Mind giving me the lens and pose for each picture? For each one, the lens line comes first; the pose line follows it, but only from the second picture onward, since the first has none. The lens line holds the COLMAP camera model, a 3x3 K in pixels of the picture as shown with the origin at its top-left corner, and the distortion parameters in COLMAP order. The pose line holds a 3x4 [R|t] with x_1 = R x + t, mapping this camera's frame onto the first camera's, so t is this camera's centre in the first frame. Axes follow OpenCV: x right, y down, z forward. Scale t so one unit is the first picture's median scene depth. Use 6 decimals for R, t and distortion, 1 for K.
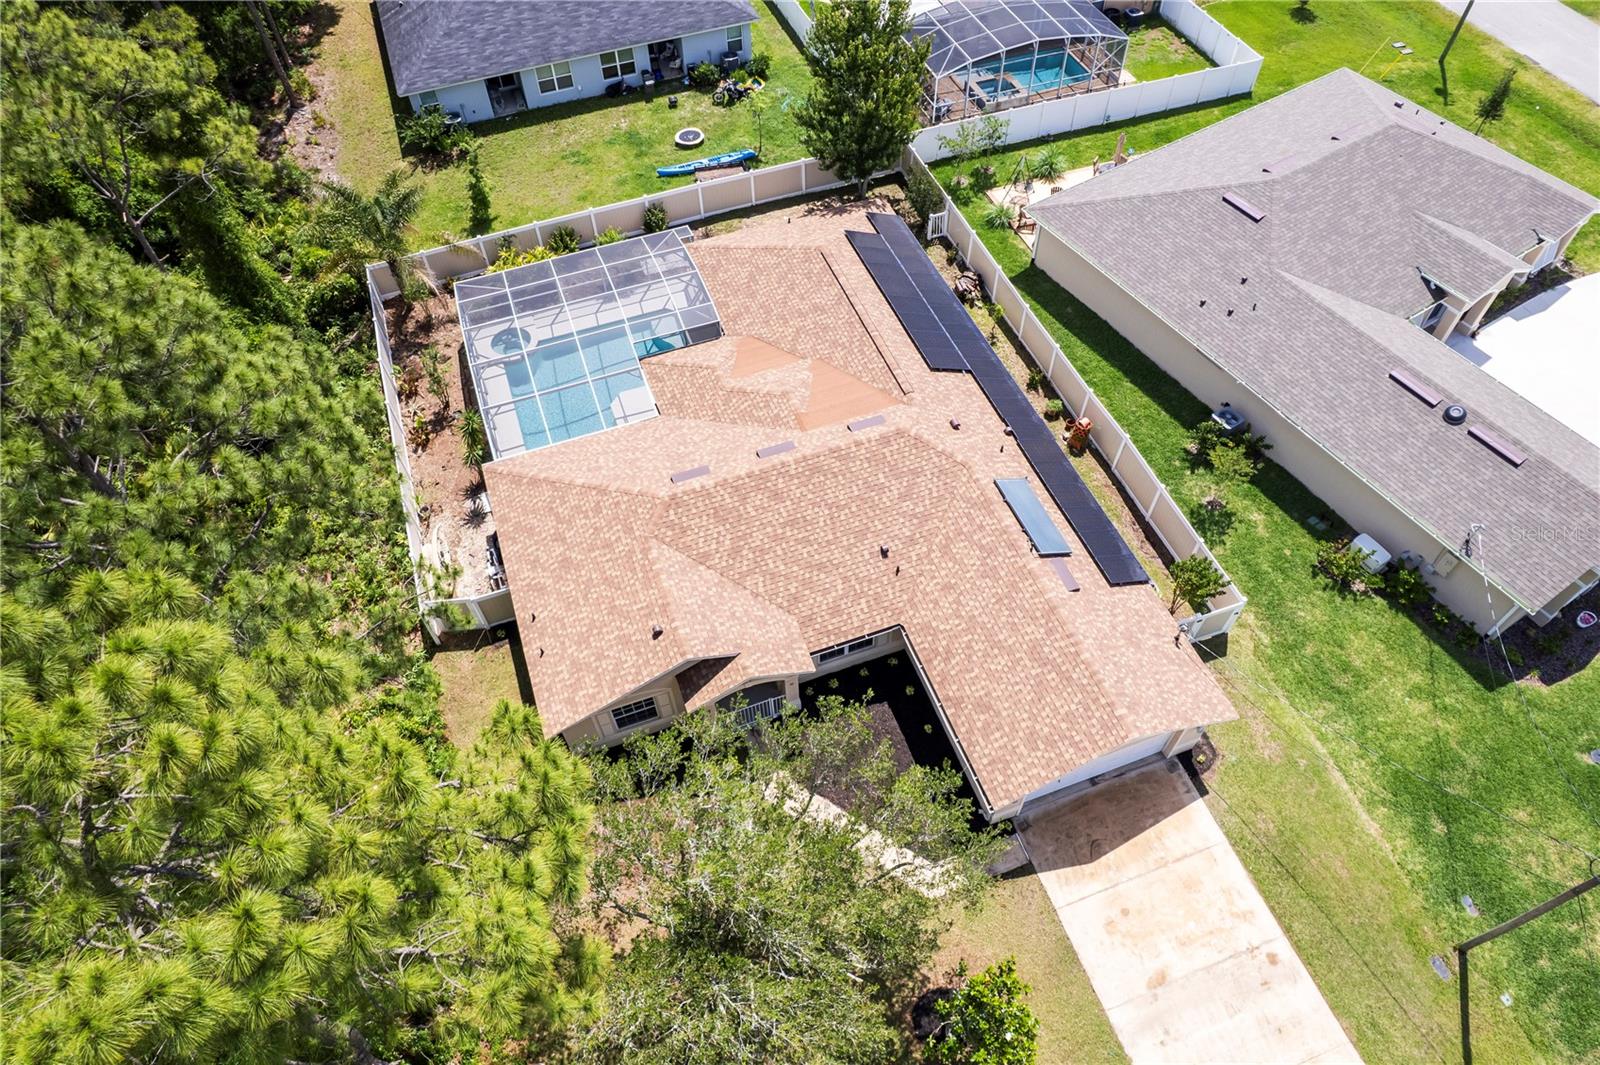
lens RADIAL K [[1022.8, 0, 800.0], [0, 1022.8, 532.5], [0, 0, 1]] dist [-0.077252, 0.066905]
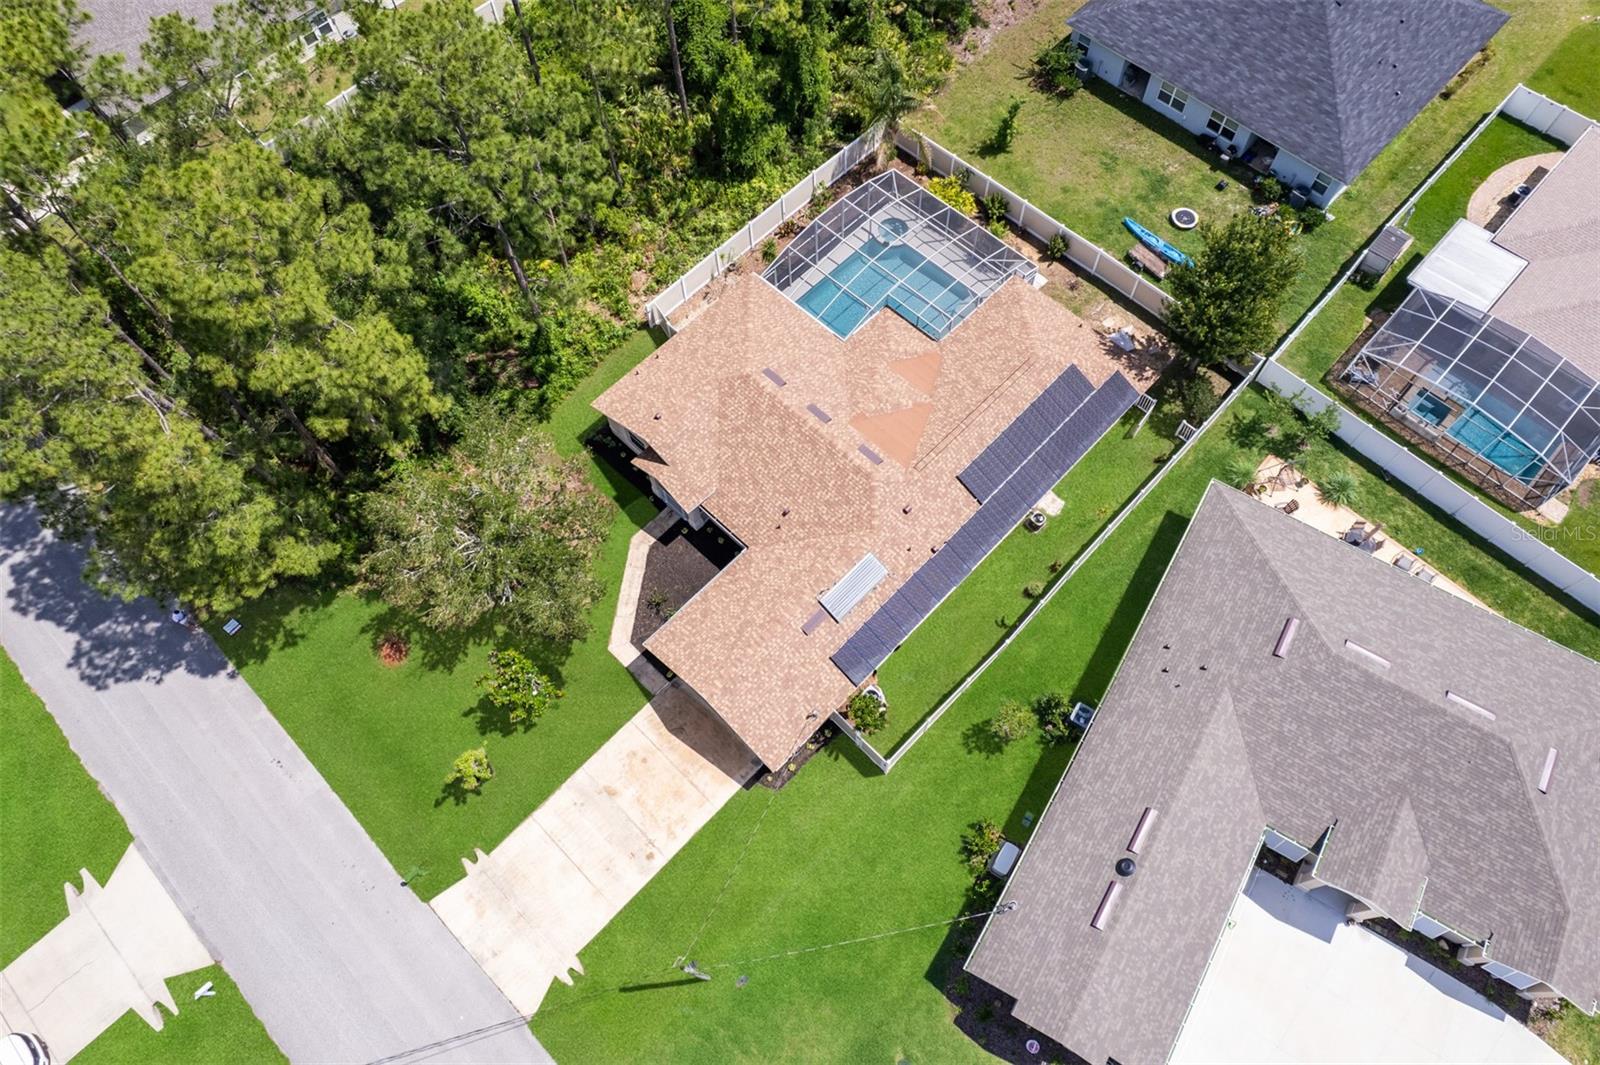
lens RADIAL K [[1022.8, 0, 800.0], [0, 1022.8, 532.5], [0, 0, 1]] dist [-0.077252, 0.066905]
pose [[0.438235, 0.815337, -0.378385, 0.559681], [-0.712442, 0.571746, 0.406858, -0.480053], [0.548066, 0.091278, 0.831439, -0.151310]]
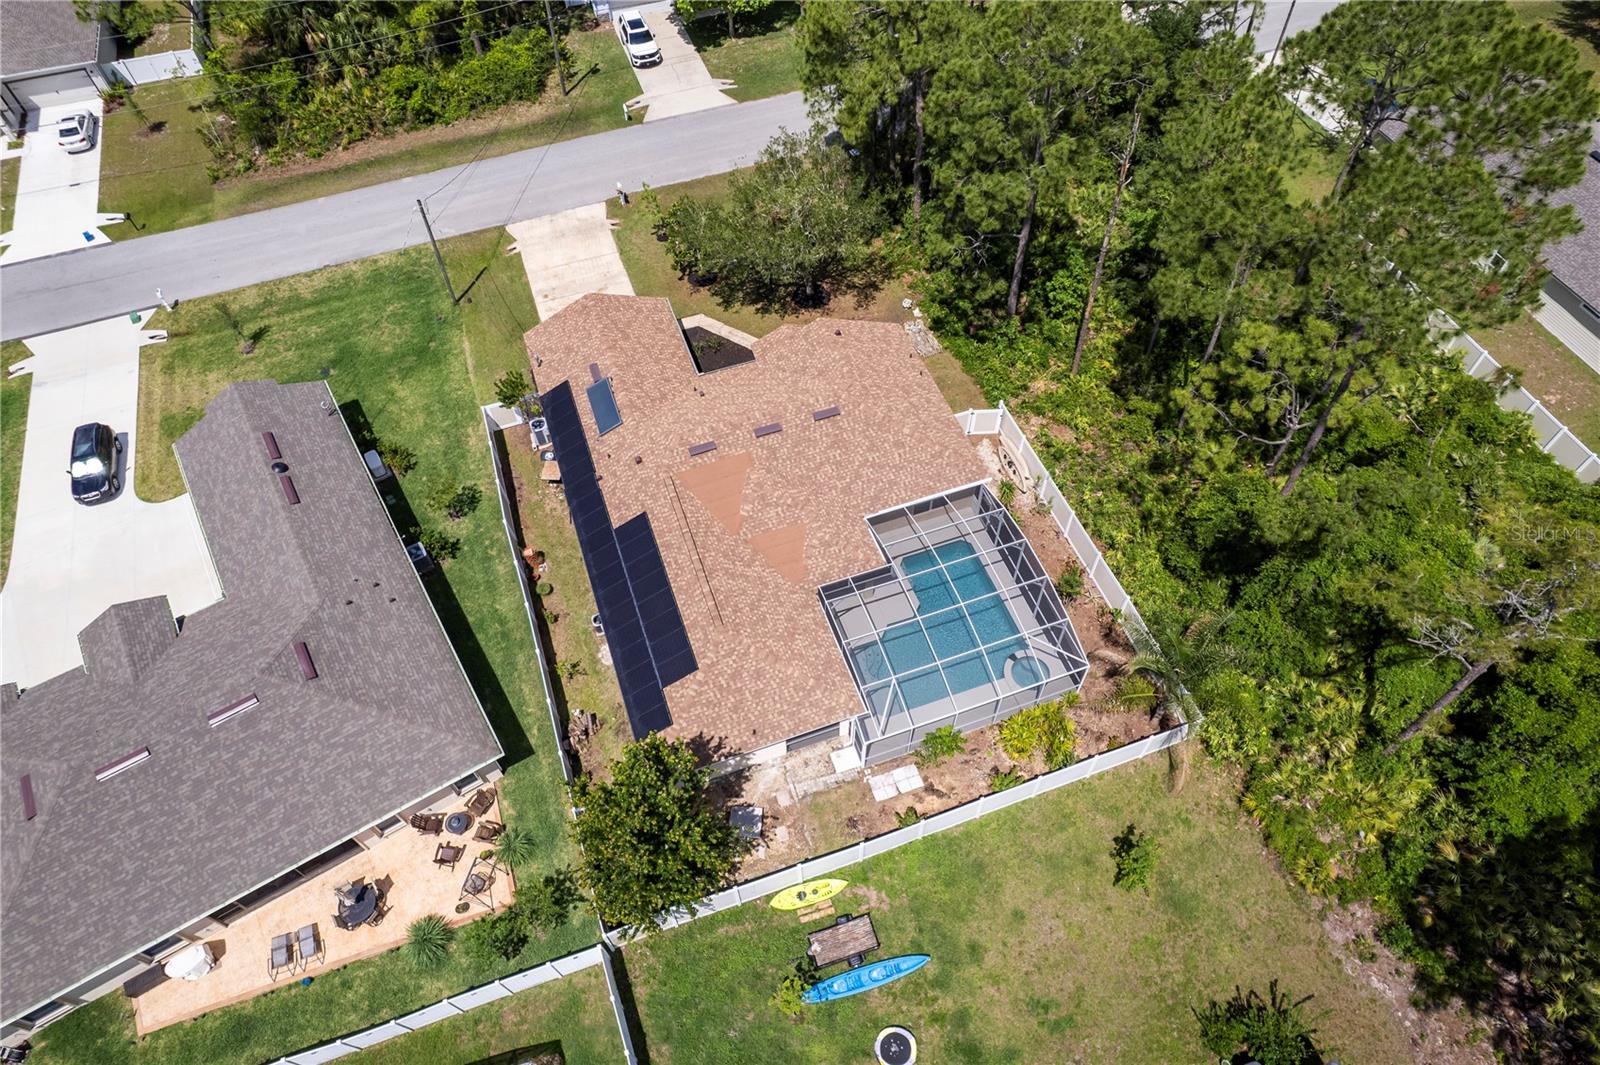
lens RADIAL K [[1022.8, 0, 800.0], [0, 1022.8, 532.5], [0, 0, 1]] dist [-0.077252, 0.066905]
pose [[-0.998892, 0.022371, 0.041393, -0.111359], [0.032412, -0.310555, 0.950003, -1.316266], [0.034107, 0.950292, 0.309486, 0.616340]]
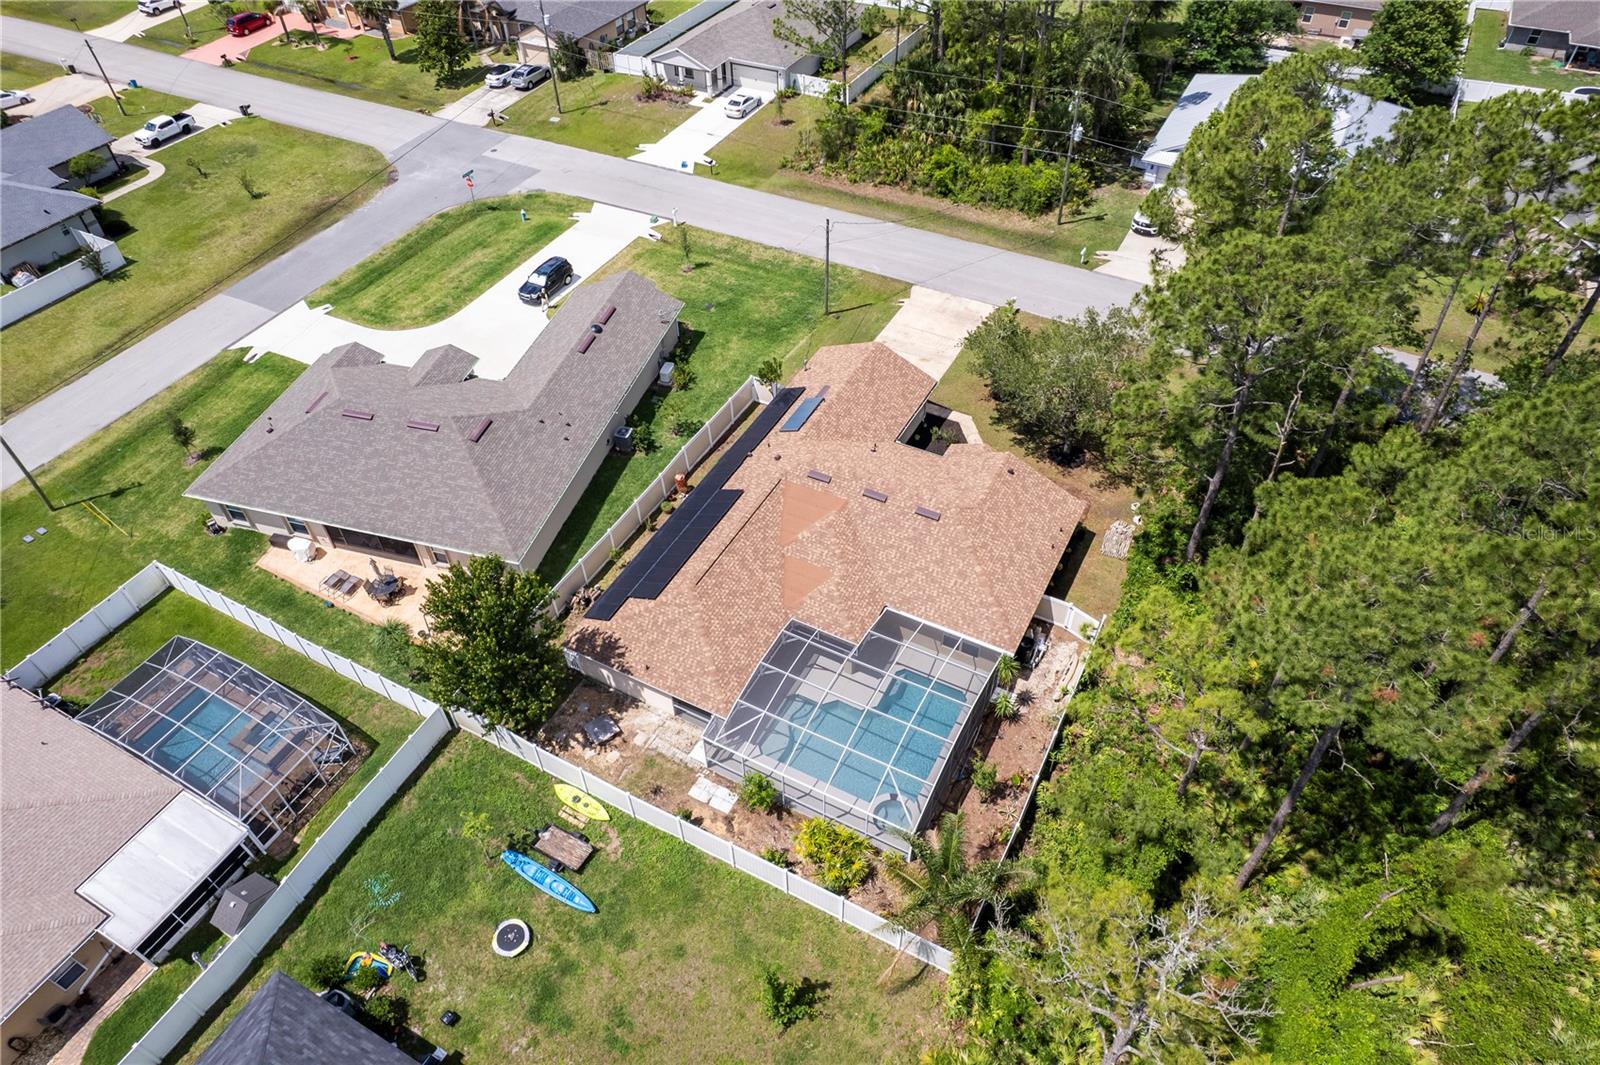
lens RADIAL K [[1022.8, 0, 800.0], [0, 1022.8, 532.5], [0, 0, 1]] dist [-0.077252, 0.066905]
pose [[-0.670555, -0.501238, 0.546916, -0.736400], [0.617296, 0.031903, 0.786084, -1.223287], [-0.411463, 0.864721, 0.288020, 0.573212]]
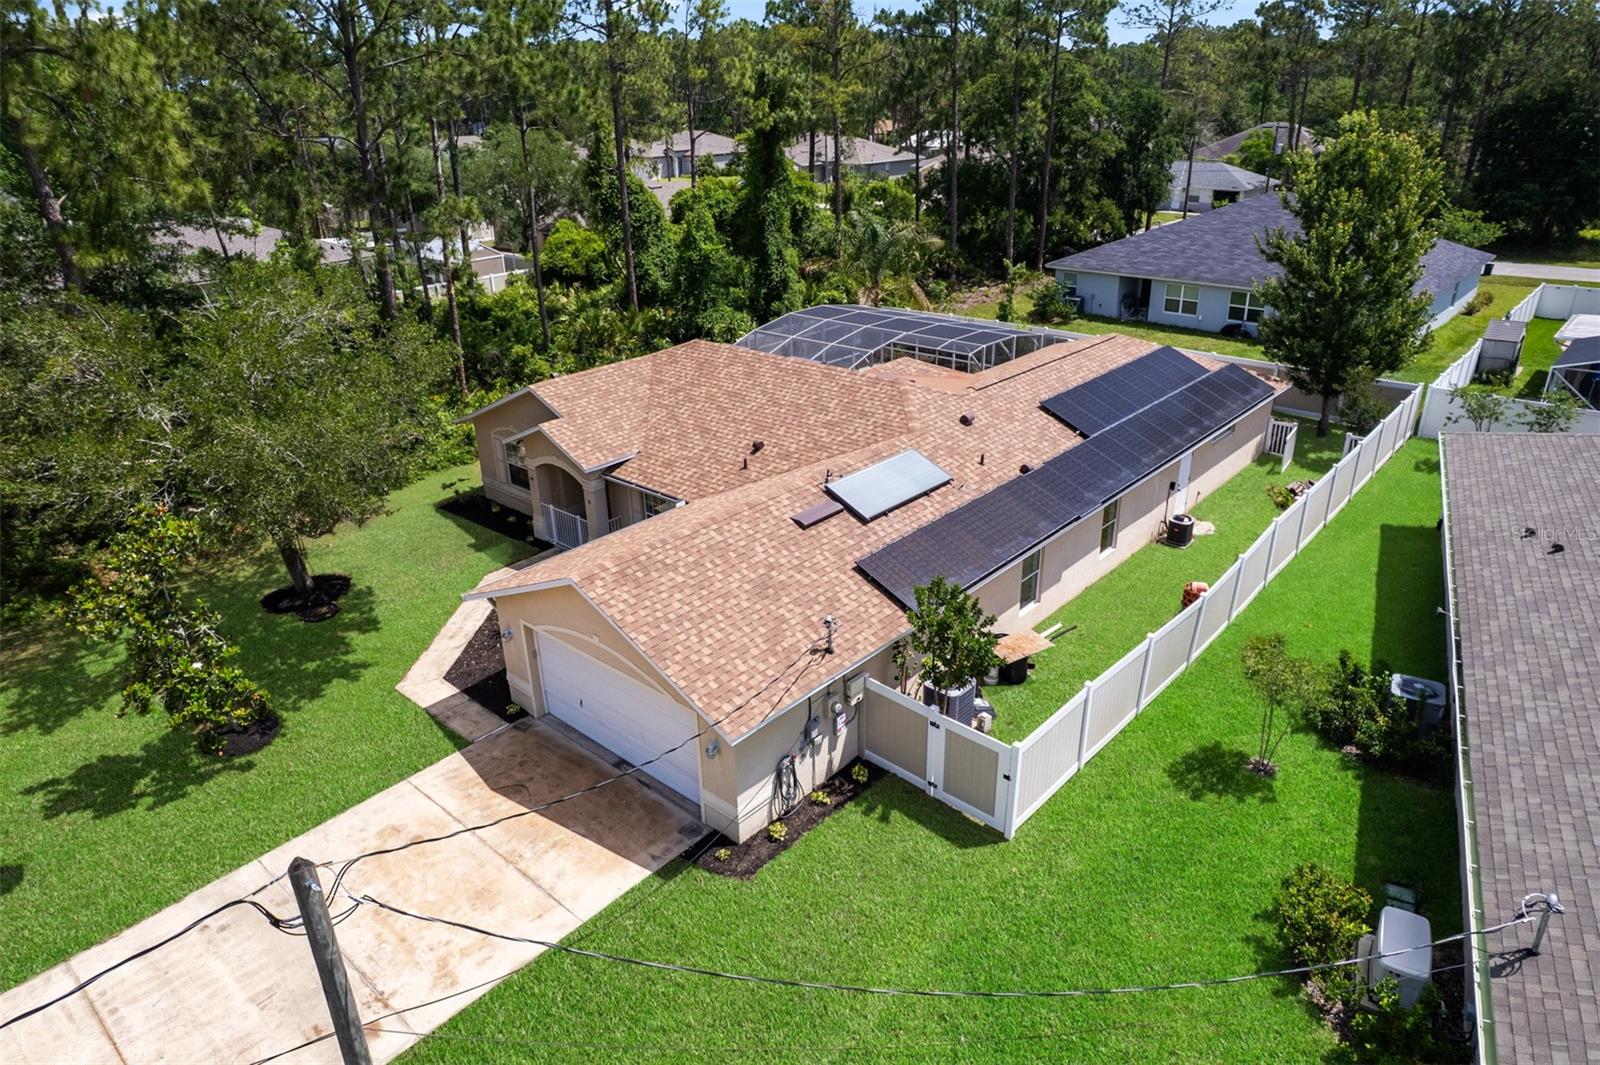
lens RADIAL K [[1022.8, 0, 800.0], [0, 1022.8, 532.5], [0, 0, 1]] dist [-0.077252, 0.066905]
pose [[0.477211, 0.366745, -0.798603, 0.665260], [-0.698370, 0.709889, -0.091312, 0.100191], [0.533431, 0.601295, 0.594891, 0.487676]]
